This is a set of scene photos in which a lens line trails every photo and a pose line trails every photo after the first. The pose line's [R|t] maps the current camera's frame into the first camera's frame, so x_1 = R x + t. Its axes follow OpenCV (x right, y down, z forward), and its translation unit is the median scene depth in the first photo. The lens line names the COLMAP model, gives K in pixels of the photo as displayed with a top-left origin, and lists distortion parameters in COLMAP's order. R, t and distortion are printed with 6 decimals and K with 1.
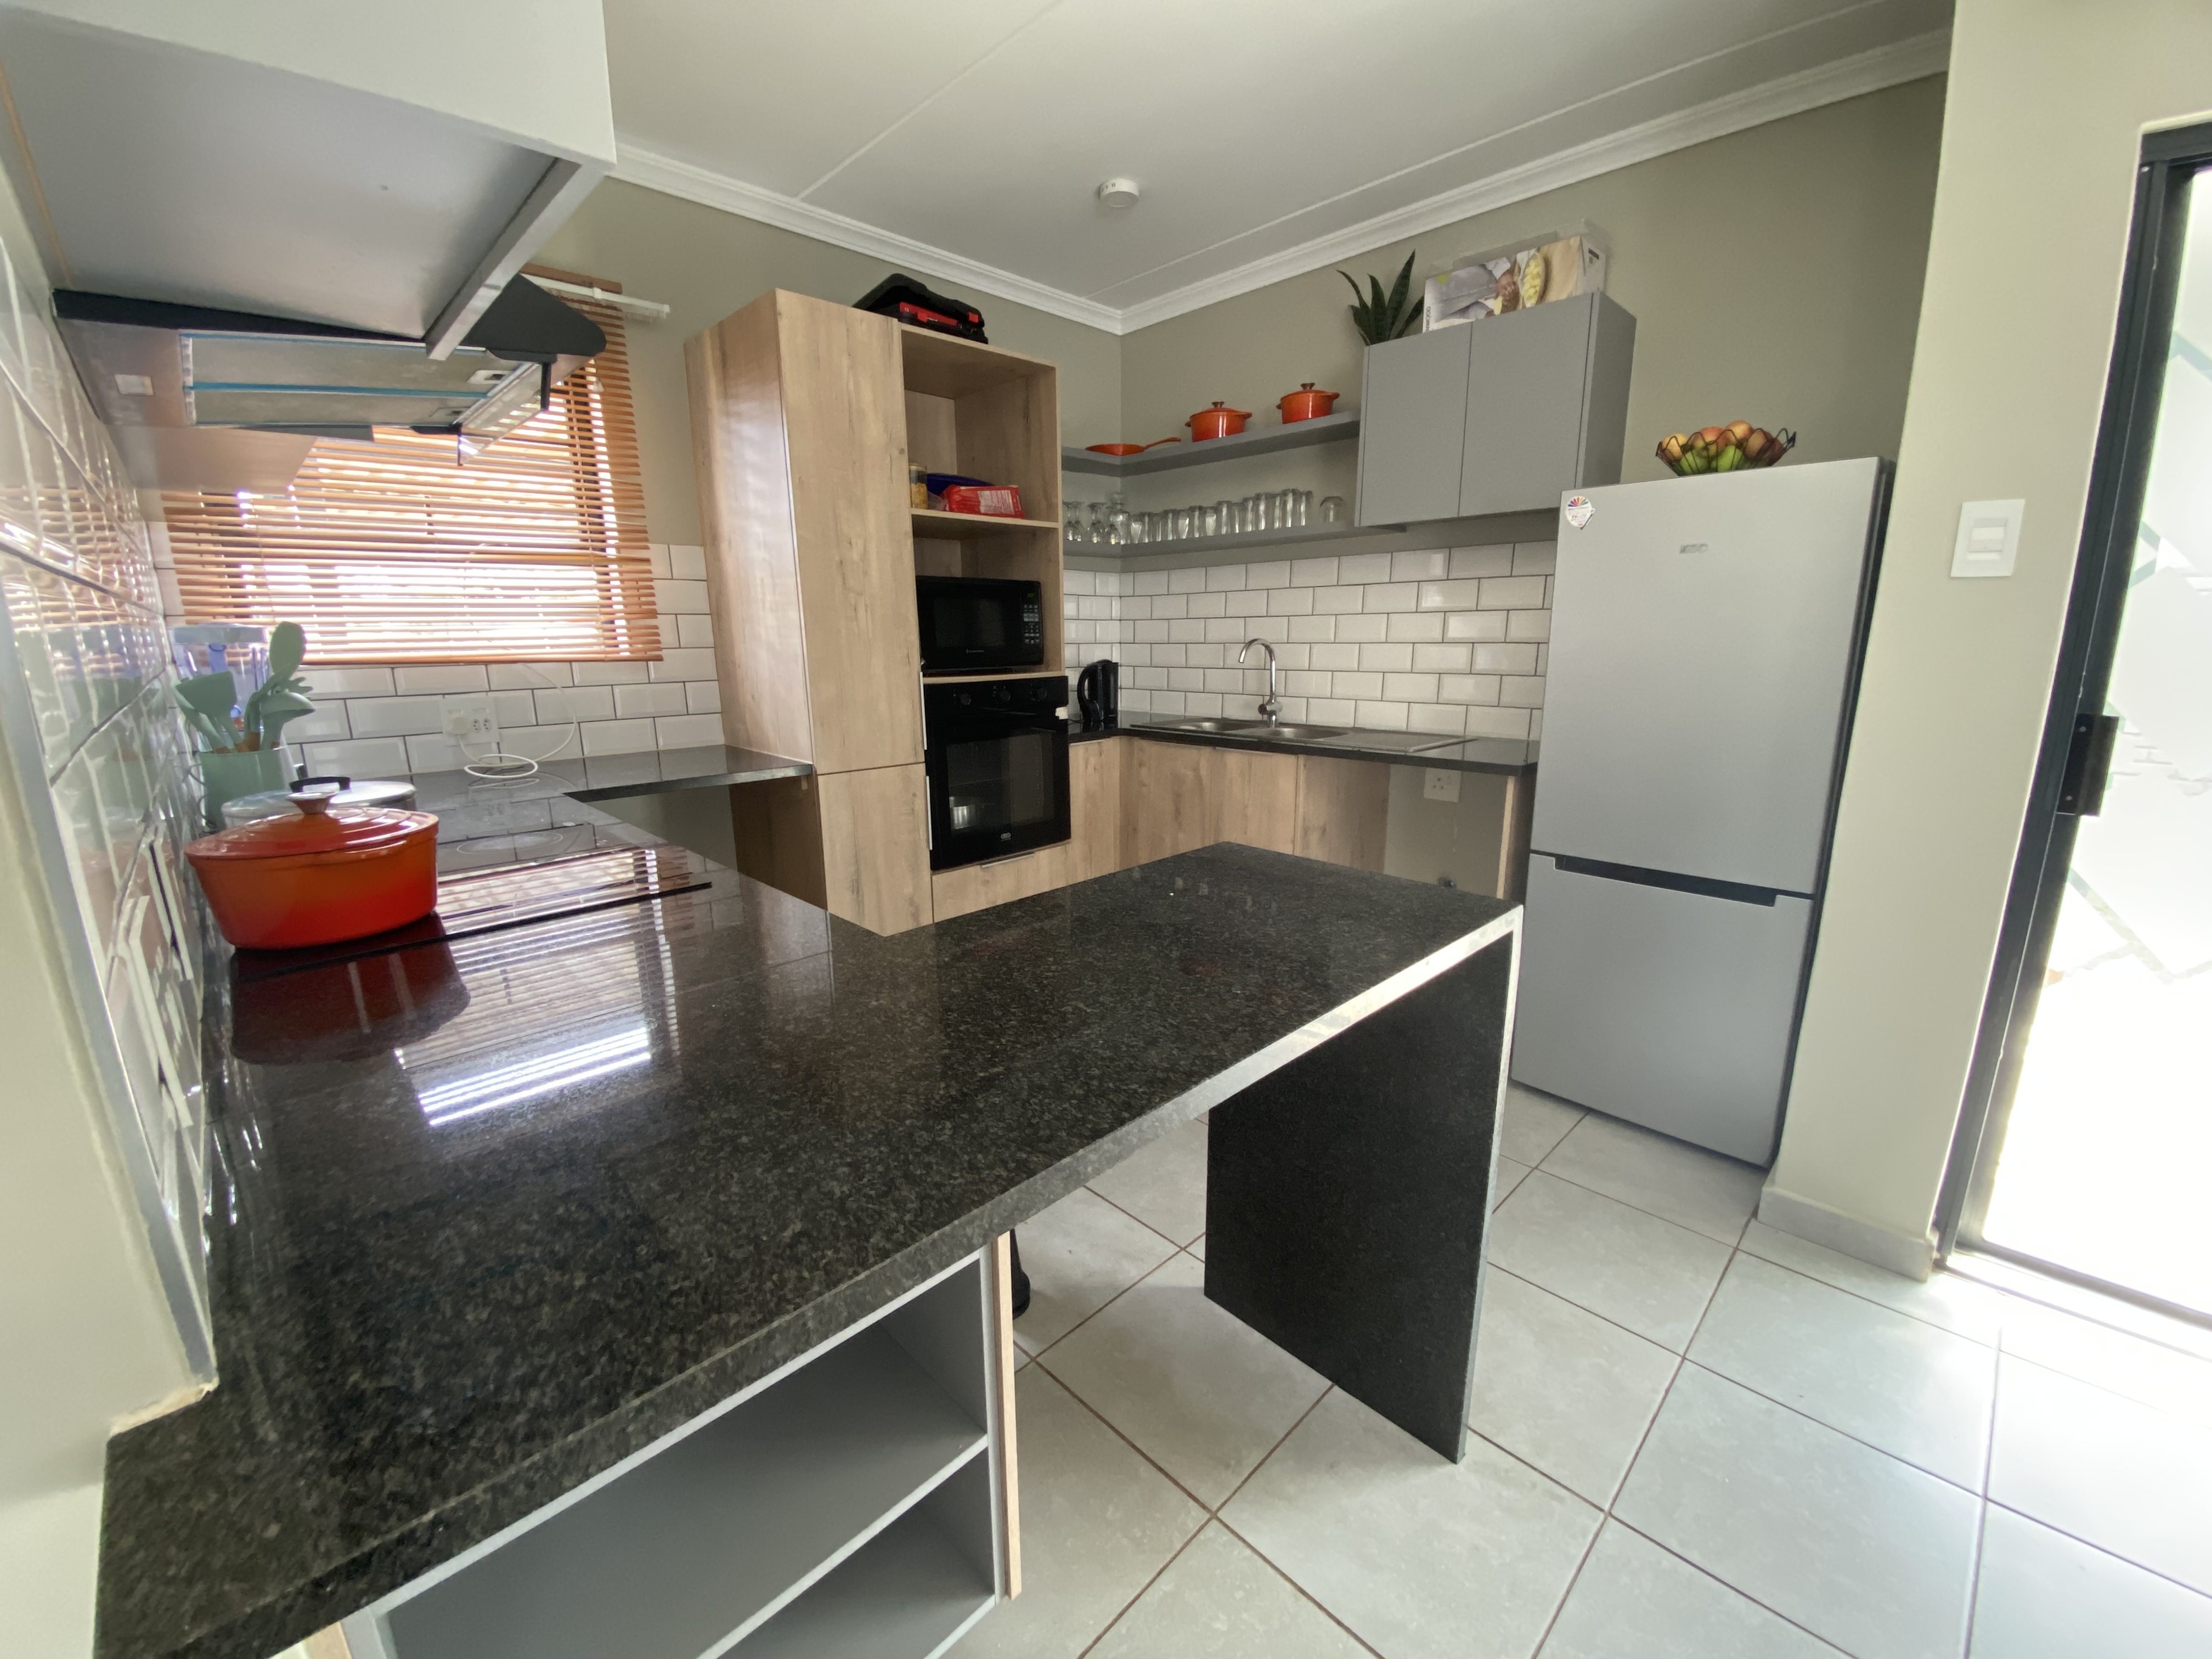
lens RADIAL K [[891.8, 0, 1095.5], [0, 891.8, 834.5], [0, 0, 1]] dist [0.004816, -0.011926]
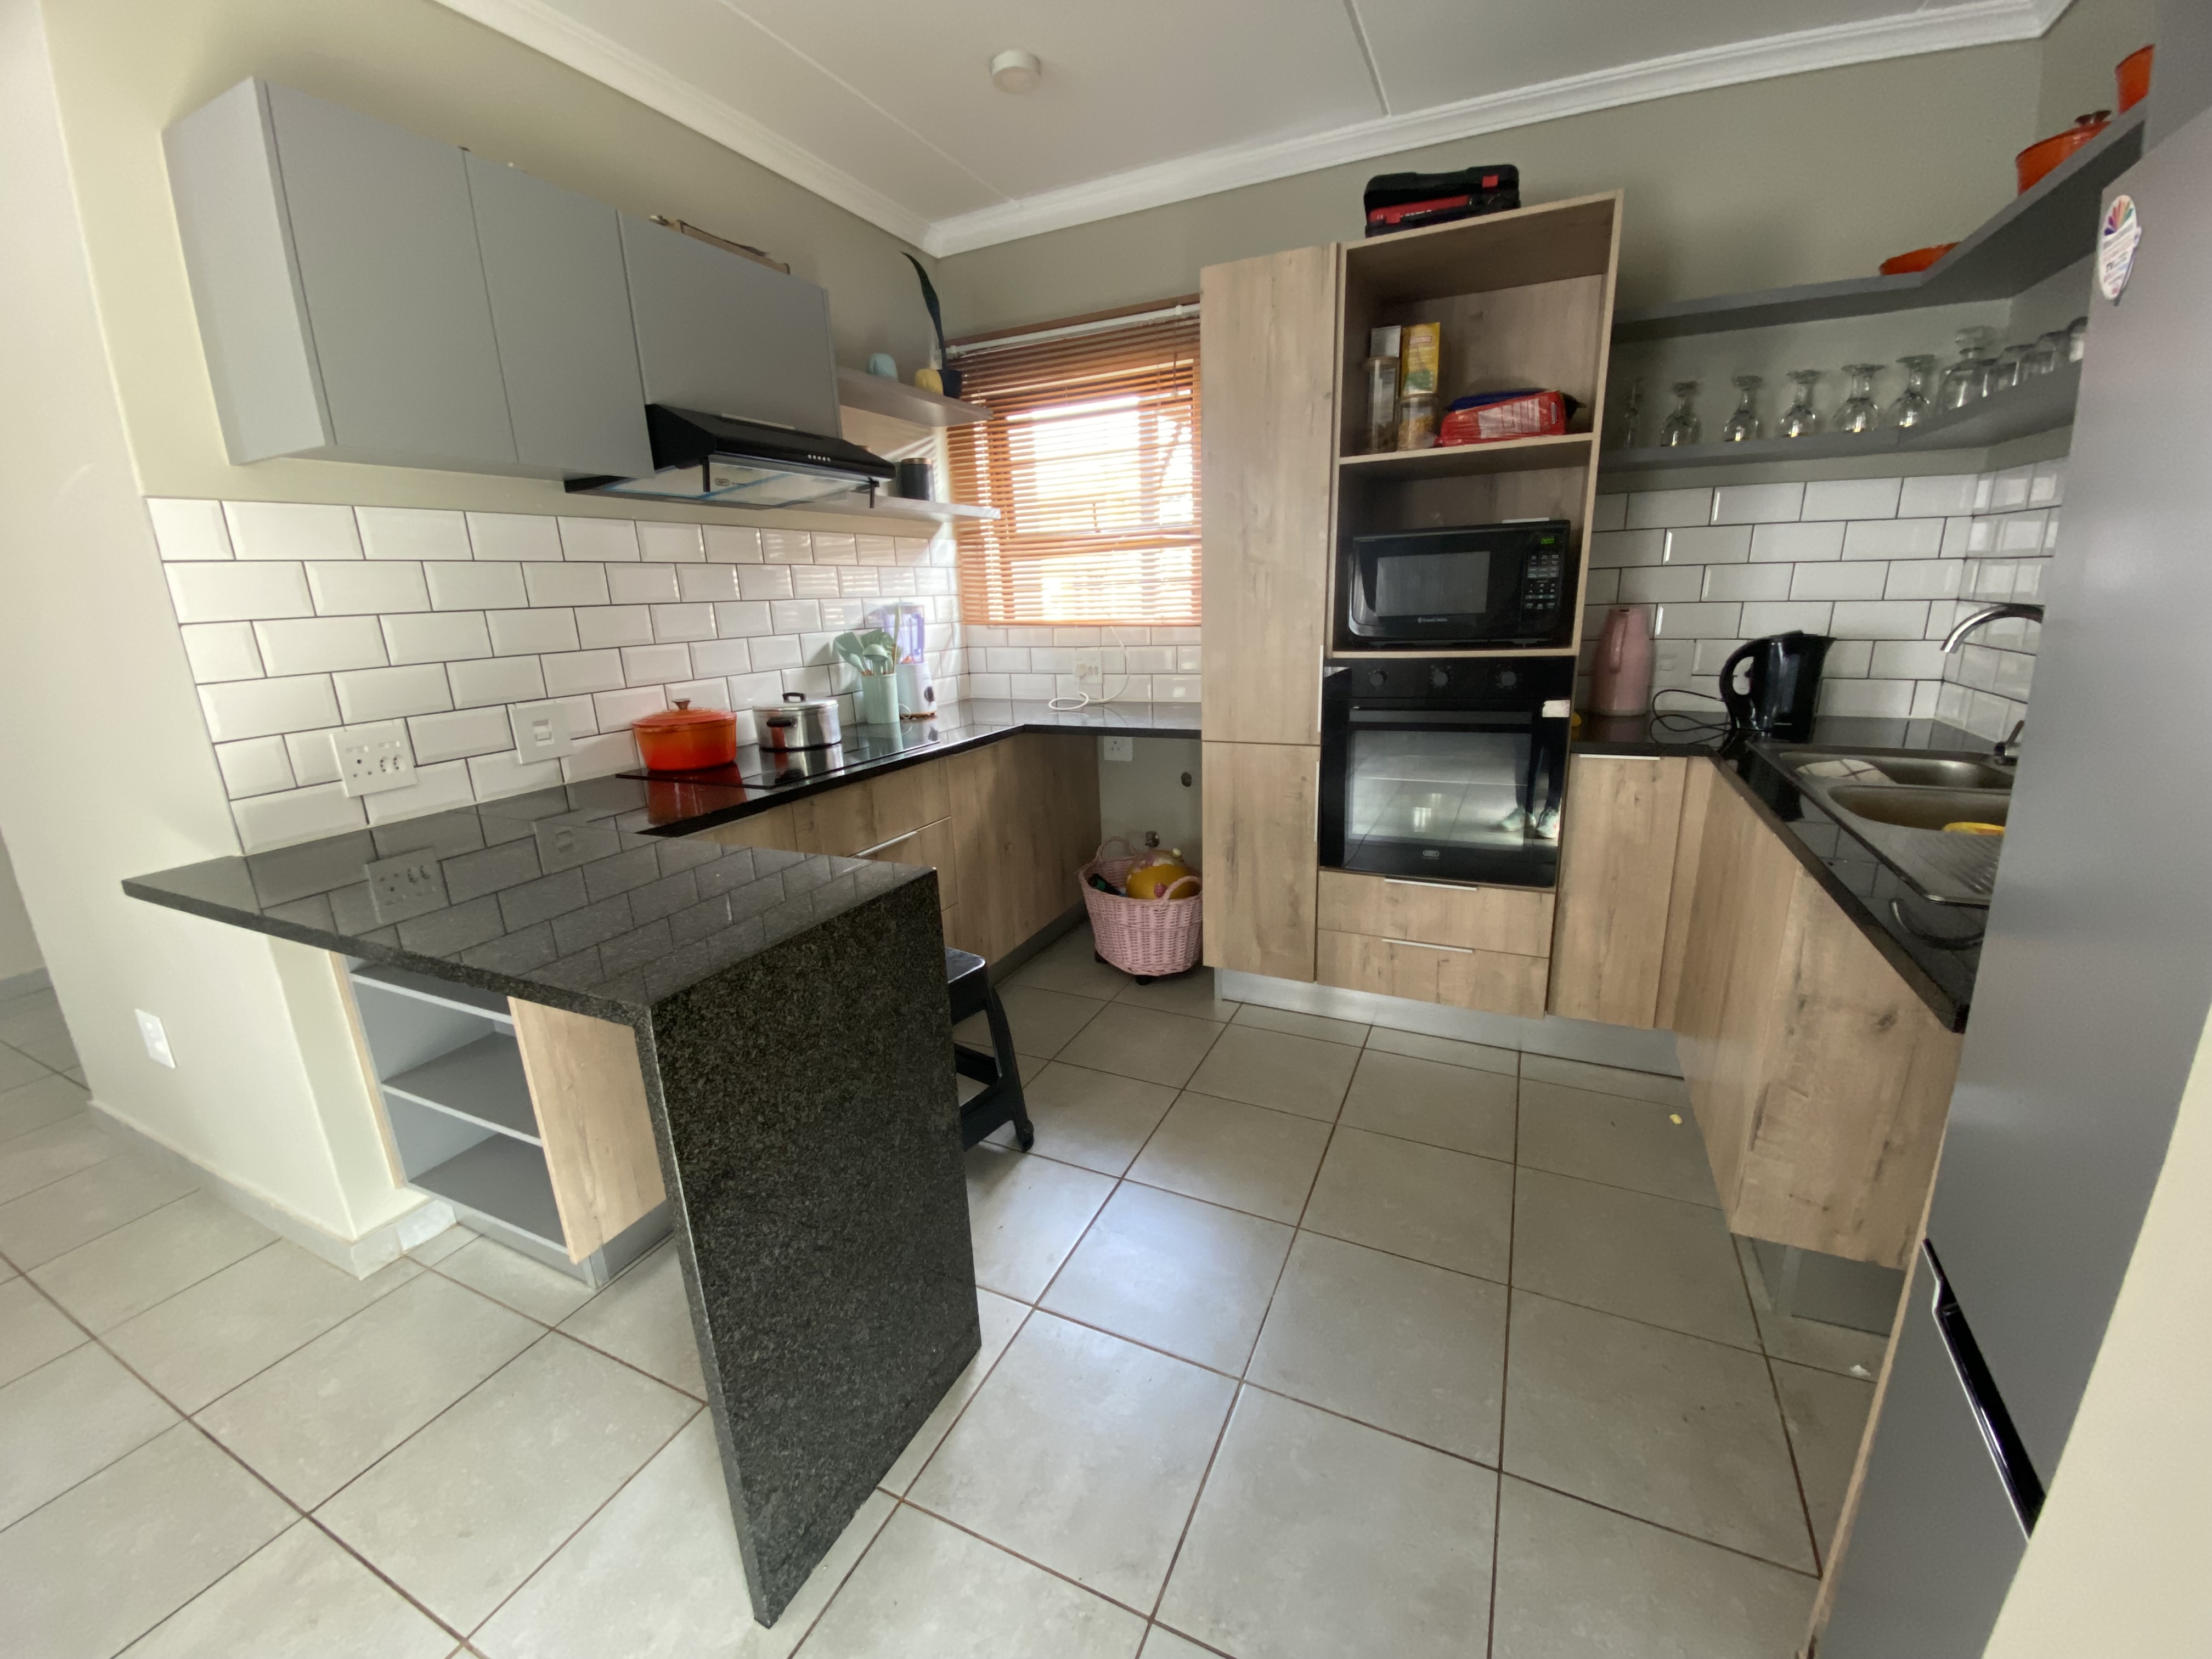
lens RADIAL K [[891.8, 0, 1098.6], [0, 891.8, 832.5], [0, 0, 1]] dist [0.004816, -0.011926]
pose [[0.354120, 0.236970, -0.904679, 0.504432], [-0.175333, 0.967034, 0.184672, -0.109654], [0.918617, 0.093224, 0.383994, 0.404935]]
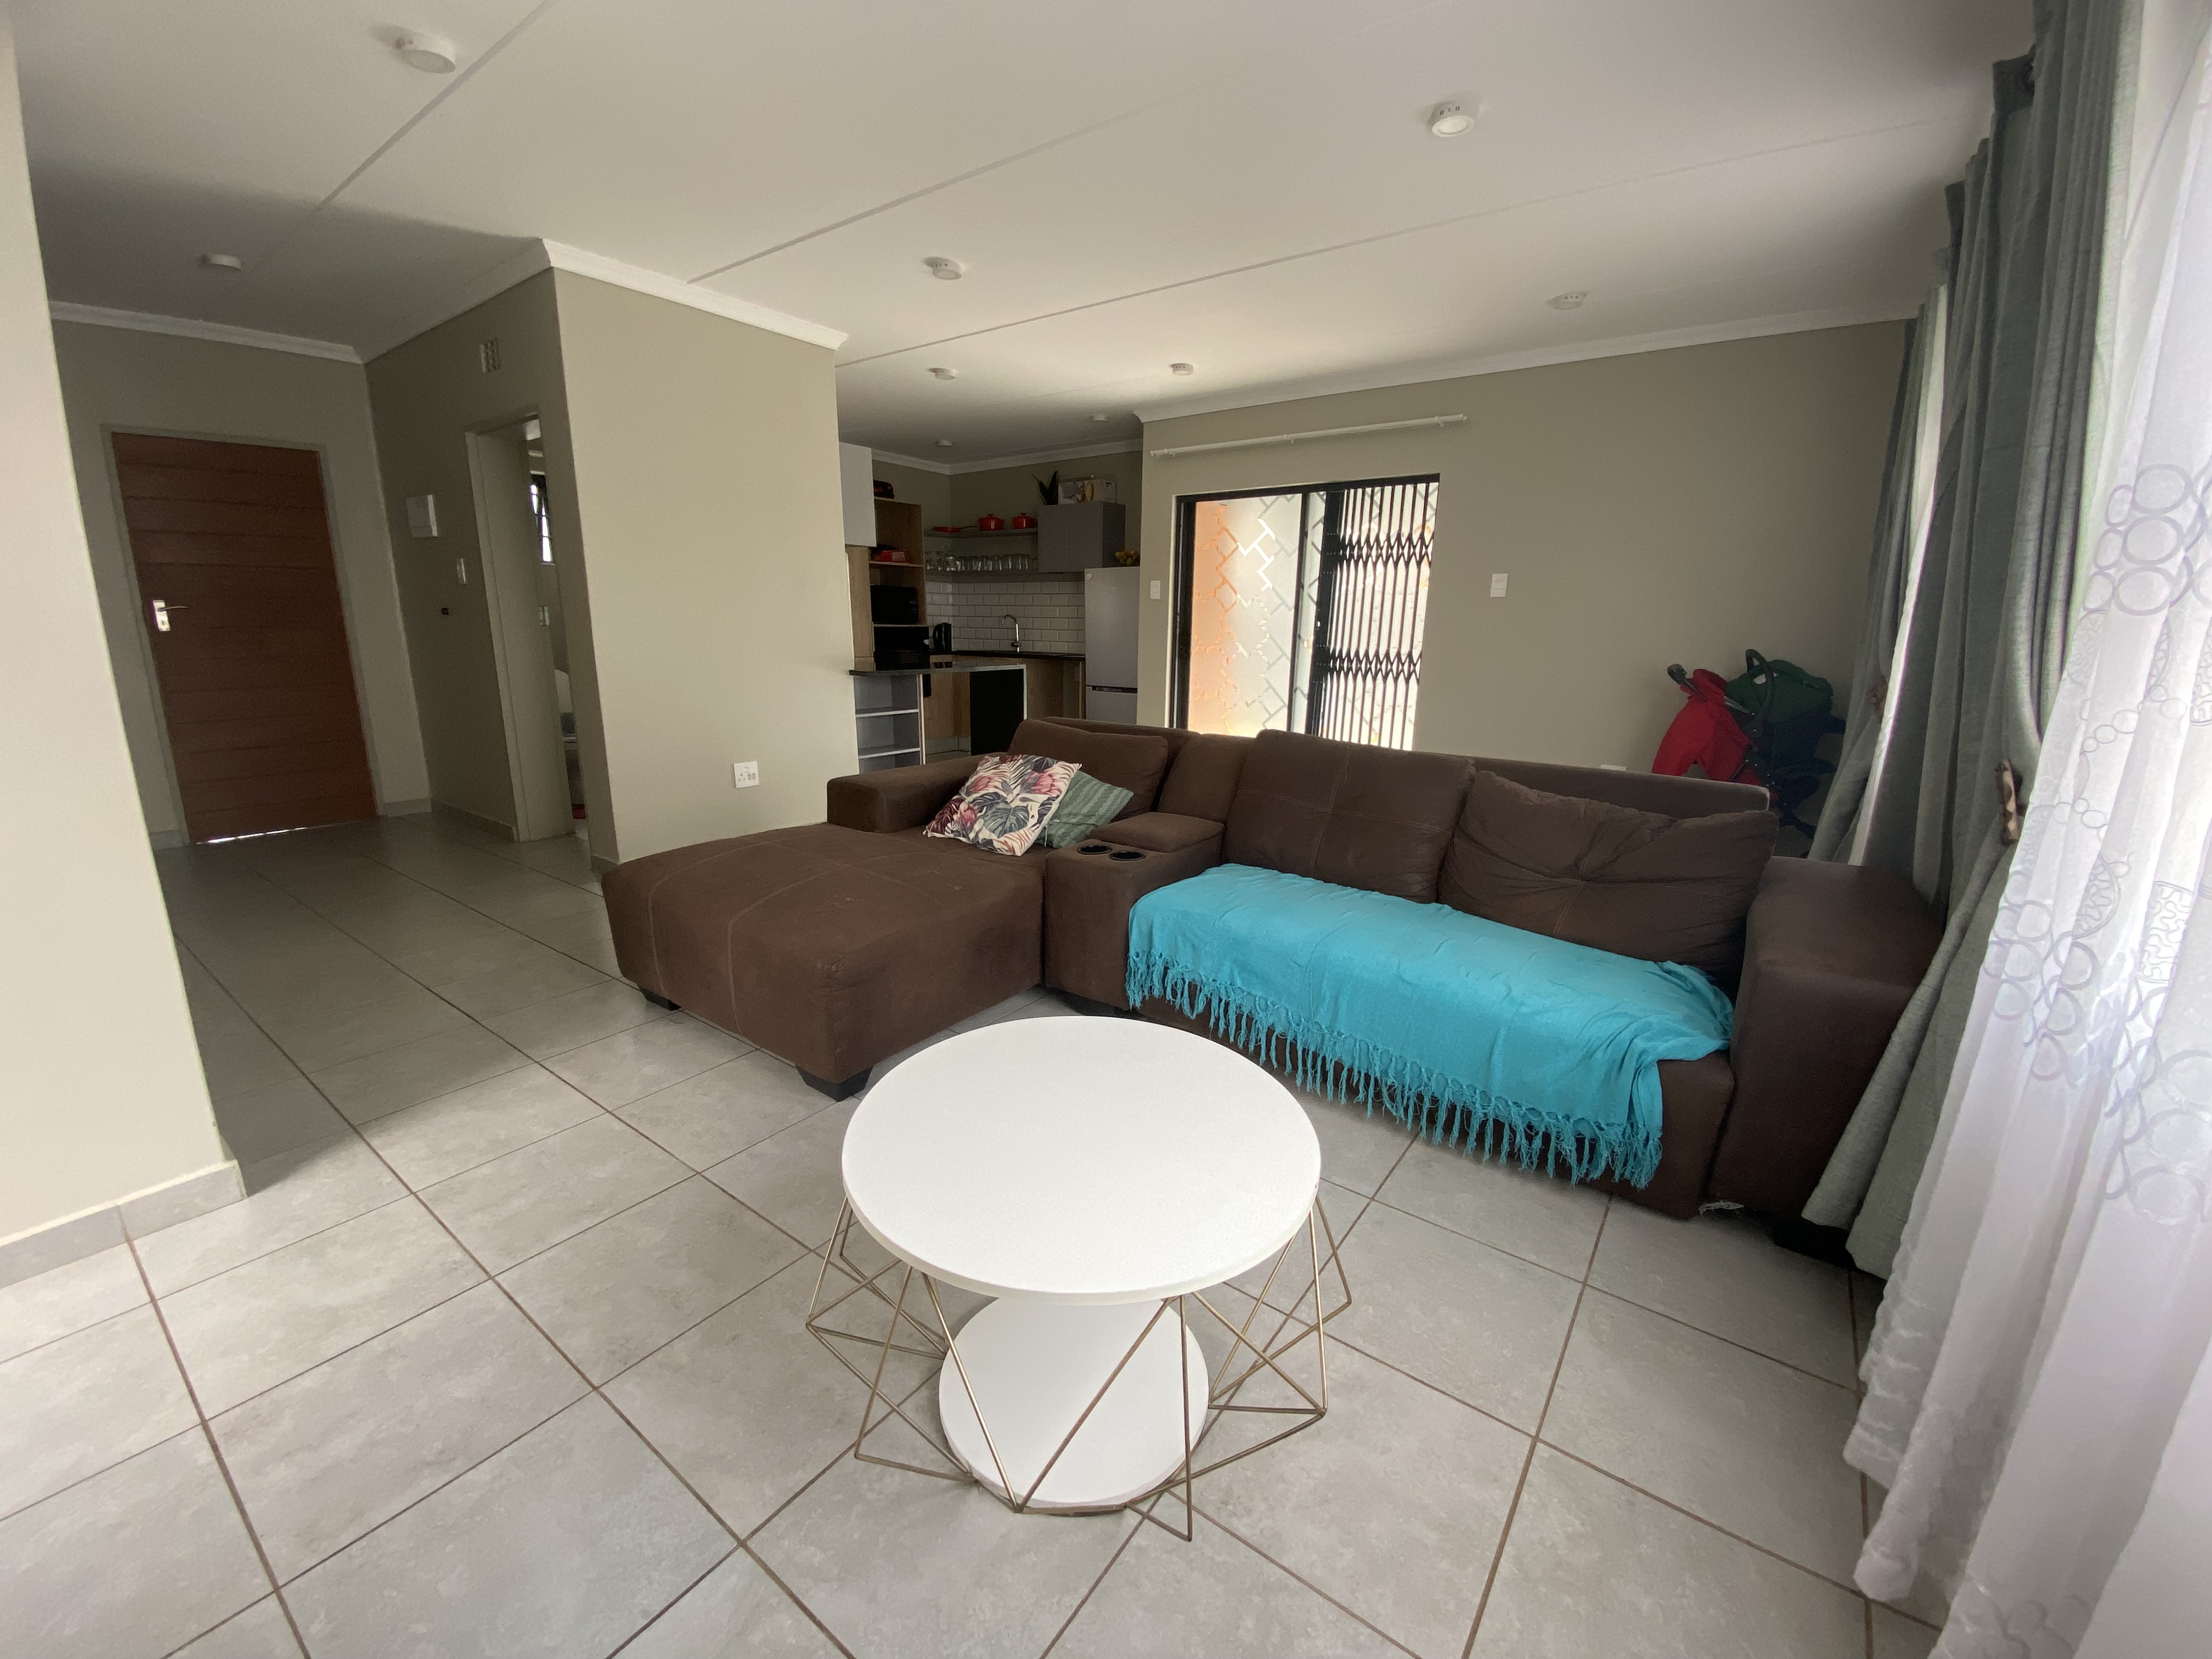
lens RADIAL K [[891.8, 0, 1105.2], [0, 891.8, 842.2], [0, 0, 1]] dist [0.004816, -0.011926]
pose [[0.986529, -0.015465, 0.162854, 0.040436], [0.012172, 0.999701, 0.021198, 0.375125], [-0.163134, -0.018930, 0.986422, -1.543285]]
